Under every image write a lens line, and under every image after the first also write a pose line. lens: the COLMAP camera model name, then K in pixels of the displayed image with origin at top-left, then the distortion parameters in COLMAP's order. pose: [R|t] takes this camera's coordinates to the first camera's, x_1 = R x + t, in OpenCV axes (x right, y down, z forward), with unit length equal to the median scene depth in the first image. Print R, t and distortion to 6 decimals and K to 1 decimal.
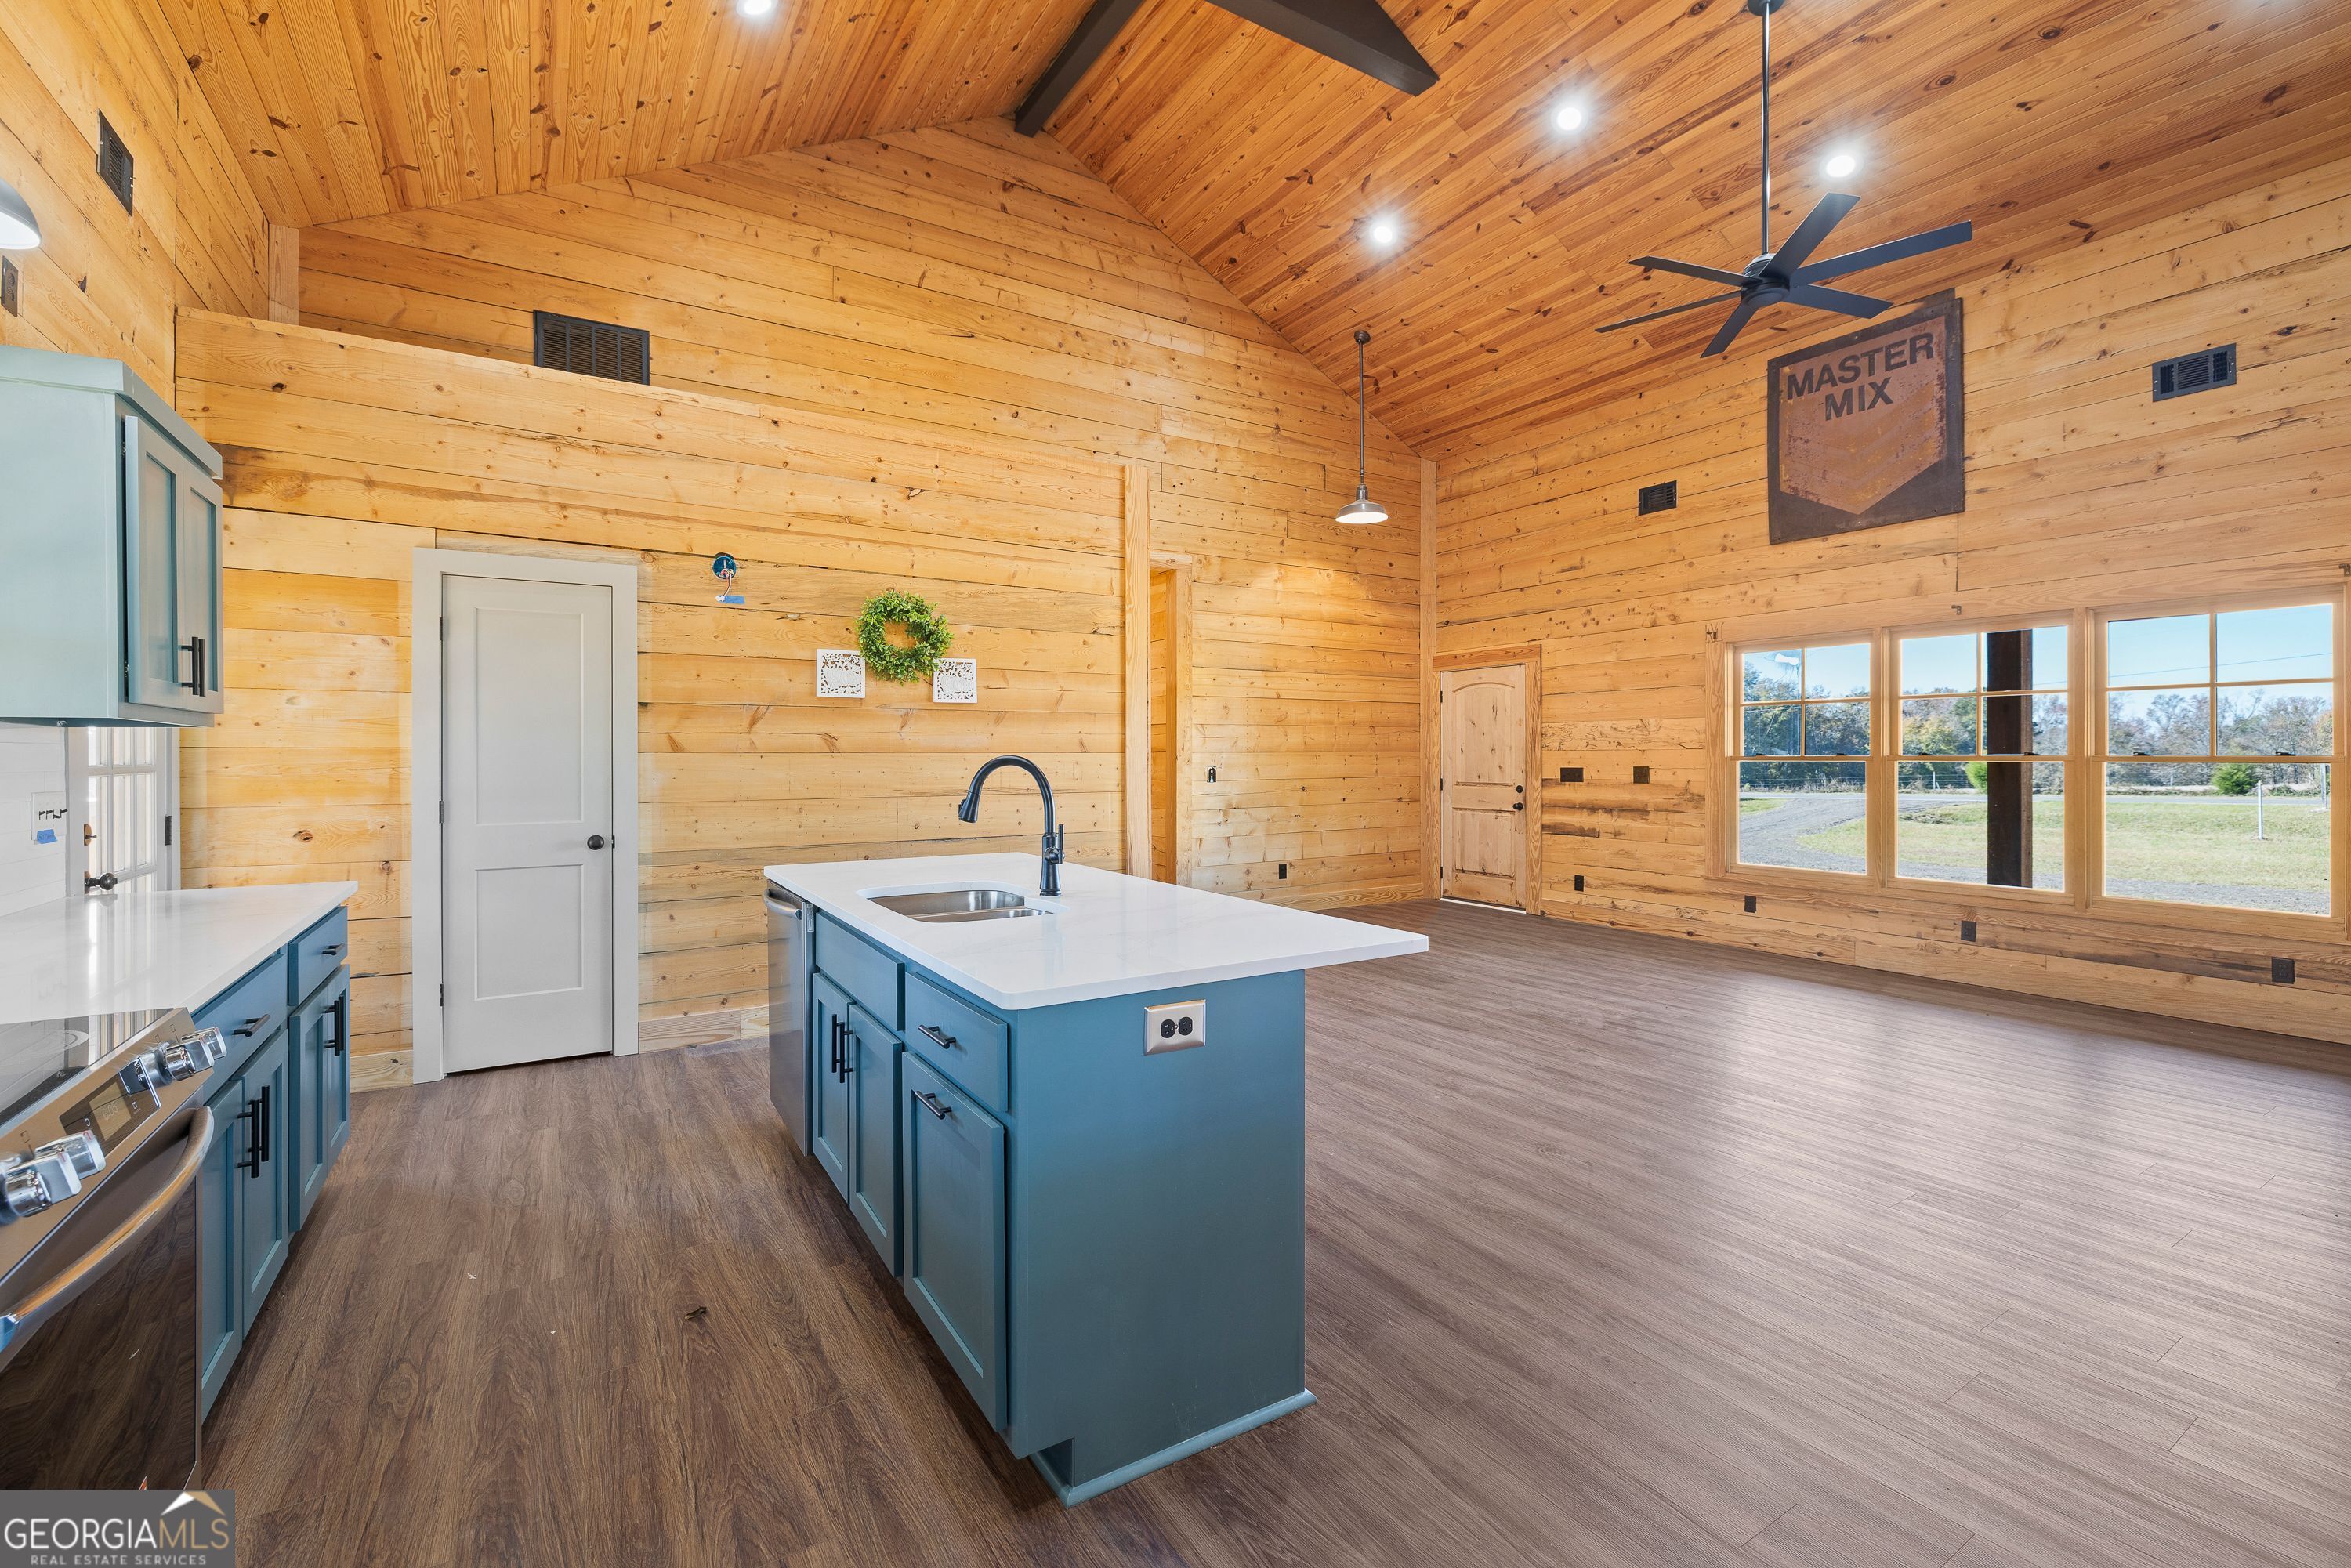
lens RADIAL K [[1001.5, 0, 1155.9], [0, 1001.5, 758.4], [0, 0, 1]] dist [-0.001276, 0.000001]
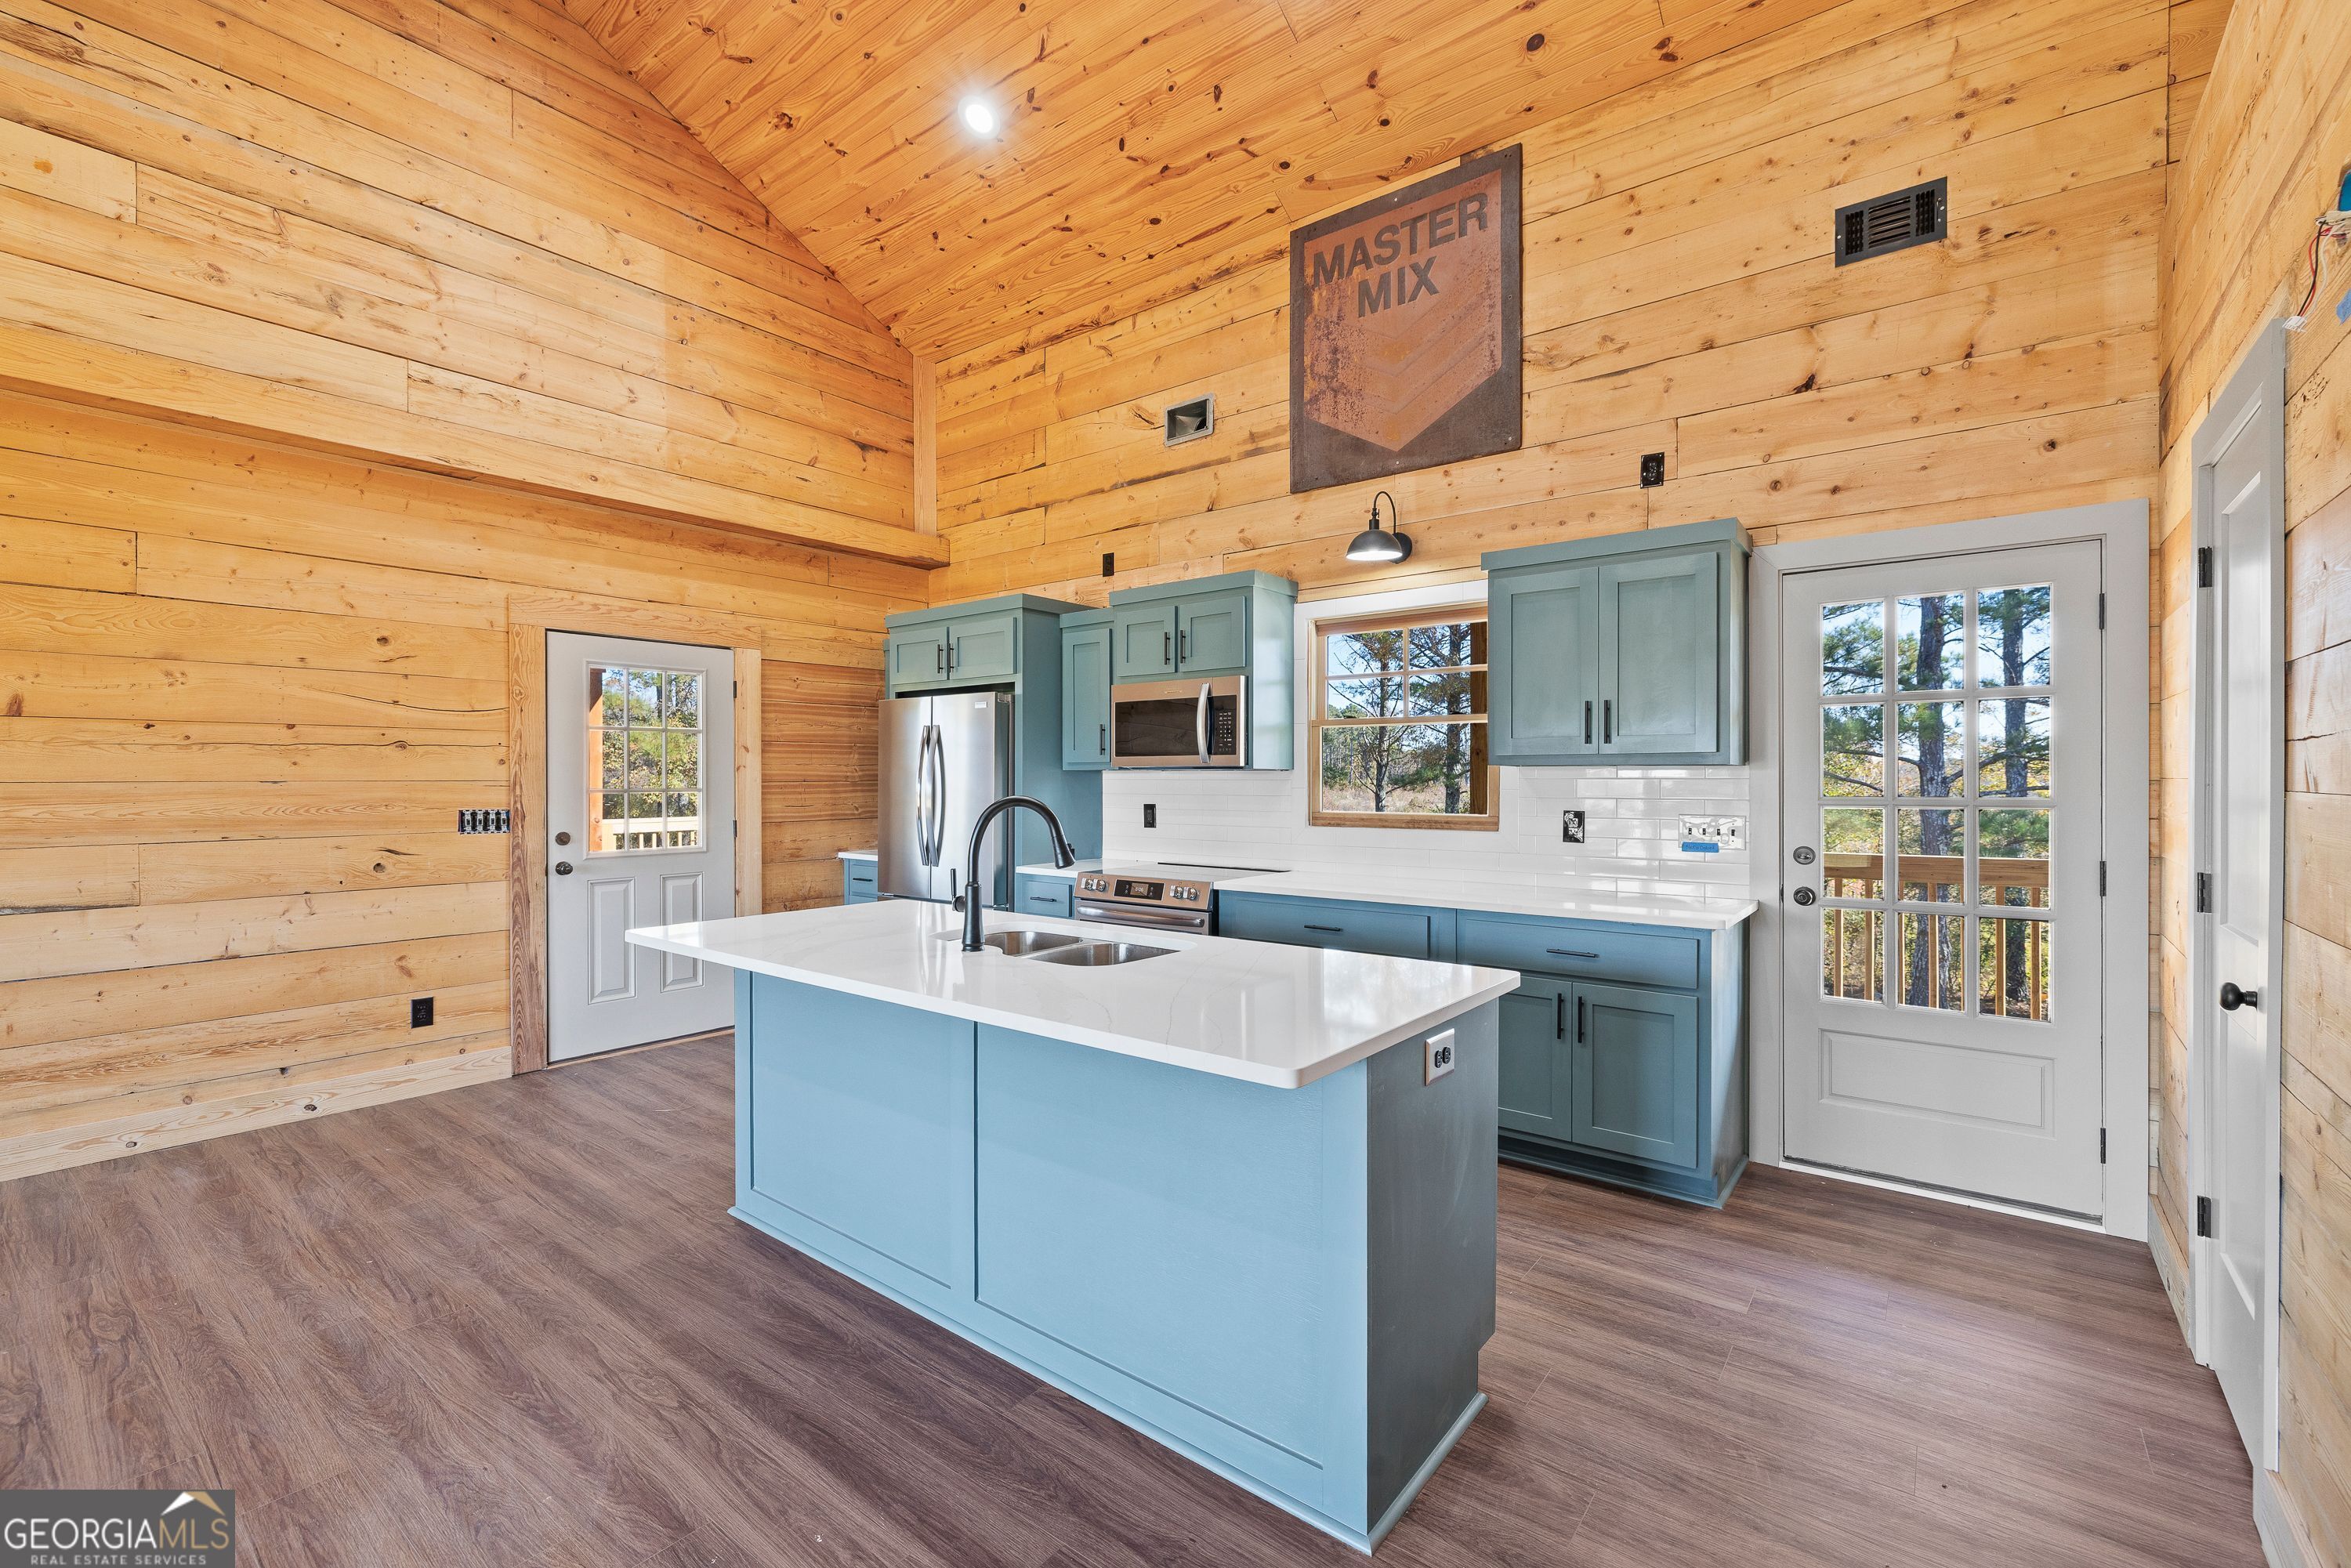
lens RADIAL K [[1001.5, 0, 1153.6], [0, 1001.5, 784.9], [0, 0, 1]] dist [-0.001276, 0.000001]
pose [[-0.939821, 0.007141, -0.341592, 0.027716], [0.003310, 0.999925, 0.011799, -0.013394], [0.341651, 0.009958, -0.939774, 1.059443]]
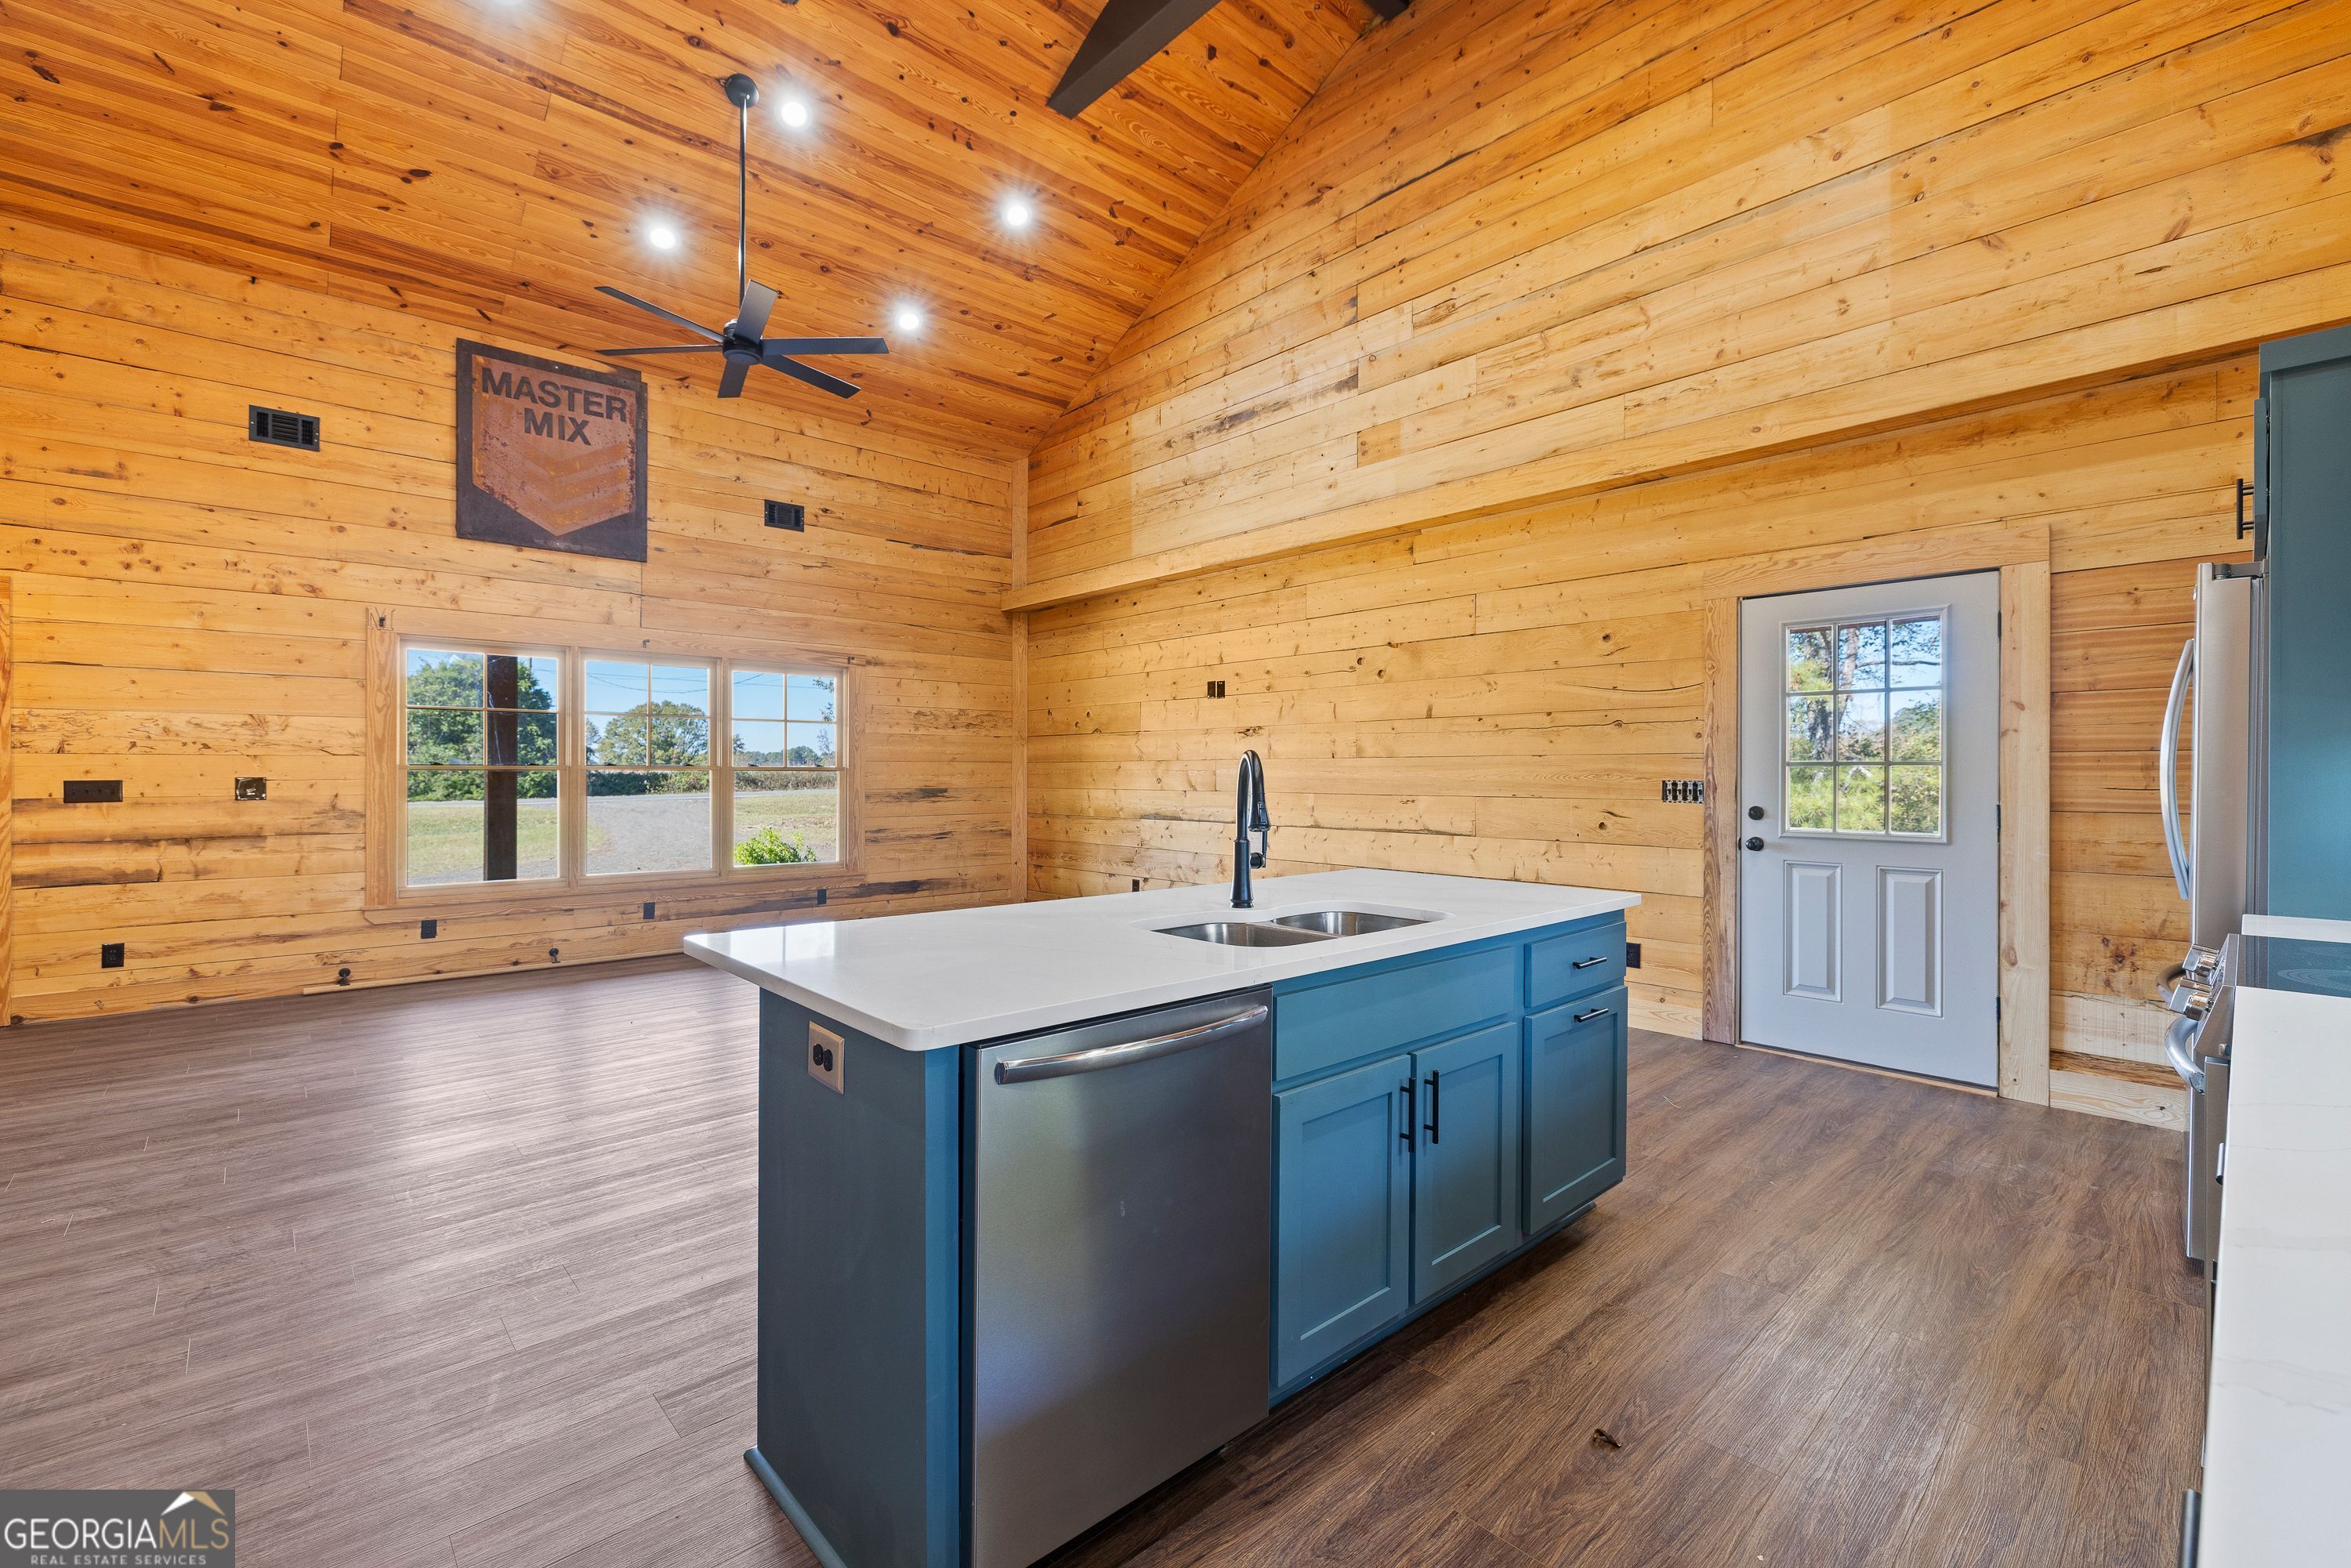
lens RADIAL K [[1001.5, 0, 1162.4], [0, 1001.5, 773.9], [0, 0, 1]] dist [-0.001276, 0.000001]
pose [[-0.189798, 0.001722, 0.981822, -0.542370], [0.001463, 0.999998, -0.001472, 0.010957], [-0.981822, 0.001157, -0.189800, 0.690550]]
